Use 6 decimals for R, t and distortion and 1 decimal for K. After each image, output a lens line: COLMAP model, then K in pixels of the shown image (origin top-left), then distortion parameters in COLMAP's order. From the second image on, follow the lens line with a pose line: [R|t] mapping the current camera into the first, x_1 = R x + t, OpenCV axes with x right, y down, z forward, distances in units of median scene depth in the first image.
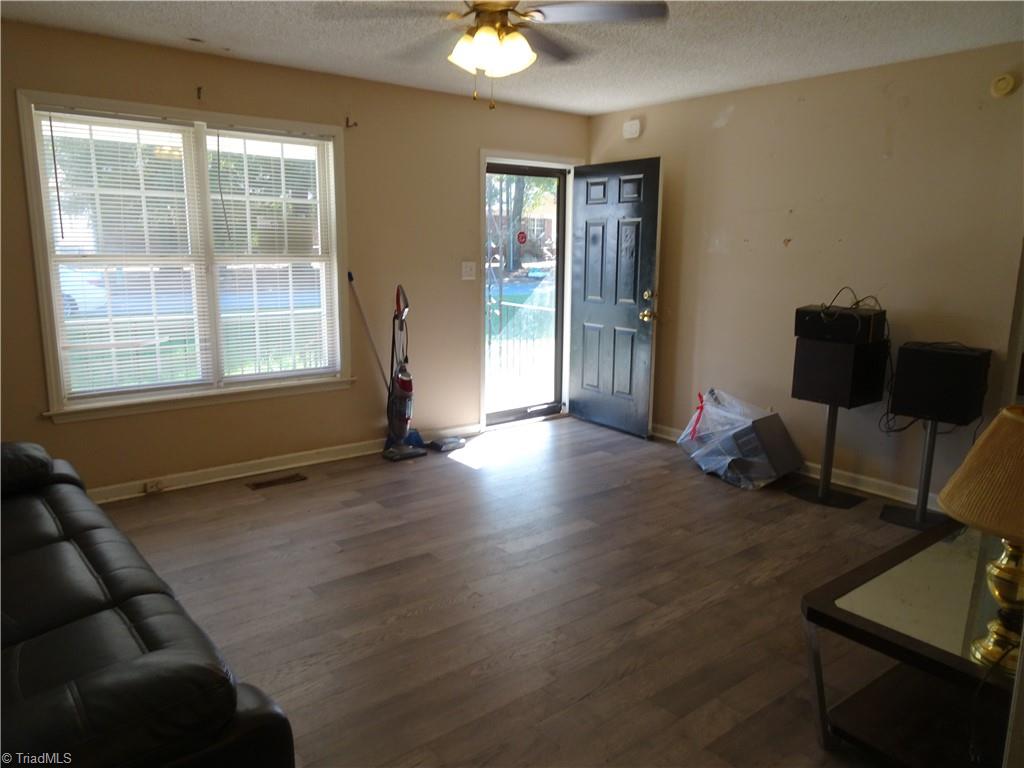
lens RADIAL K [[736.7, 0, 518.1], [0, 736.7, 381.3], [0, 0, 1]] dist [0.017578, -0.006017]
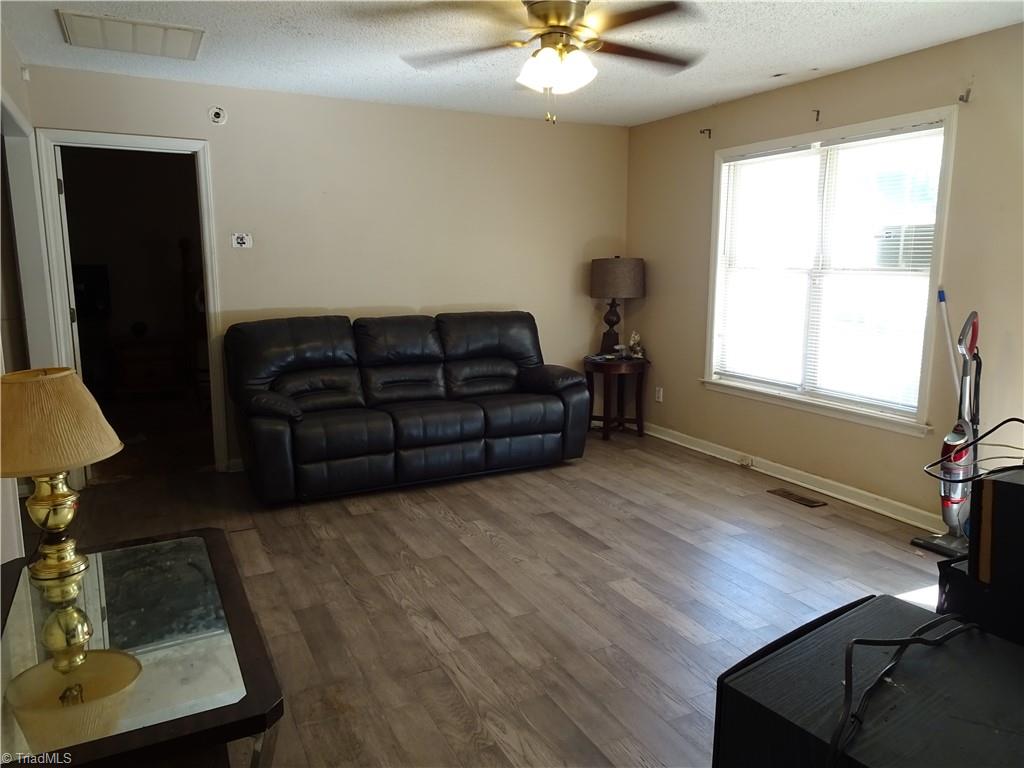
lens RADIAL K [[736.7, 0, 509.2], [0, 736.7, 388.4], [0, 0, 1]] dist [0.017578, -0.006017]
pose [[-0.217632, 0.152310, -0.964074, 0.789754], [-0.184415, 0.963541, 0.193856, -0.143852], [0.958451, 0.219979, -0.181609, 0.901142]]
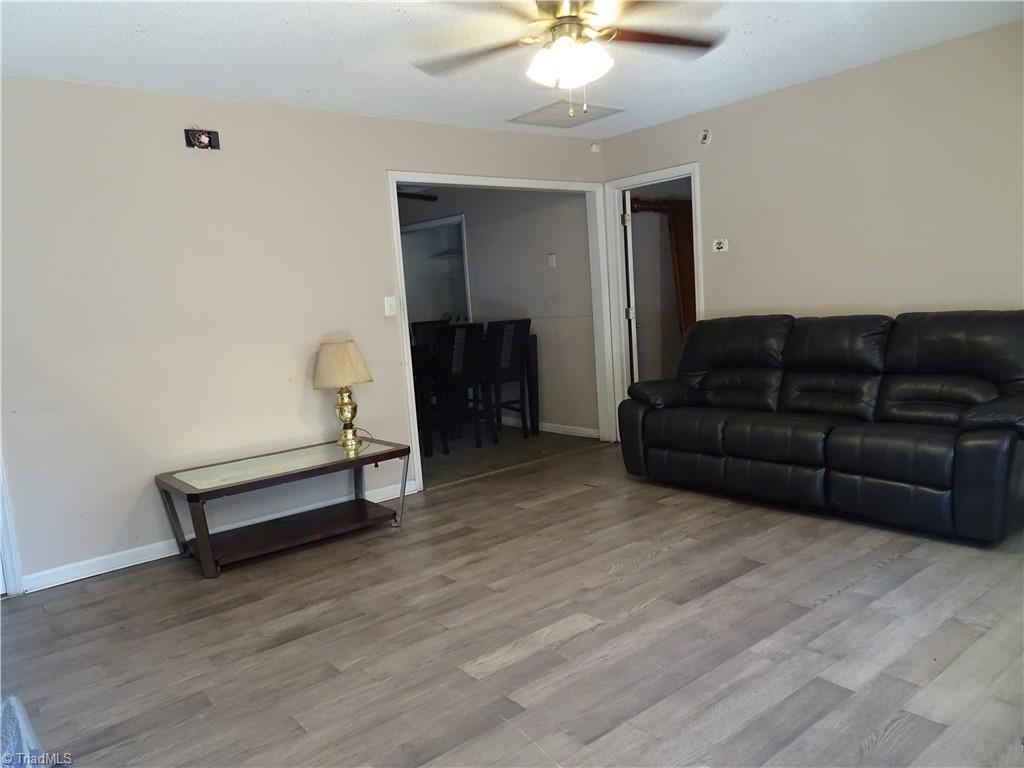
lens RADIAL K [[736.7, 0, 504.2], [0, 736.7, 382.2], [0, 0, 1]] dist [0.017578, -0.006017]
pose [[-0.998253, 0.053525, 0.025003, 0.038755], [0.058518, 0.953983, 0.294096, -0.240776], [-0.008111, 0.295046, -0.955449, 1.556936]]
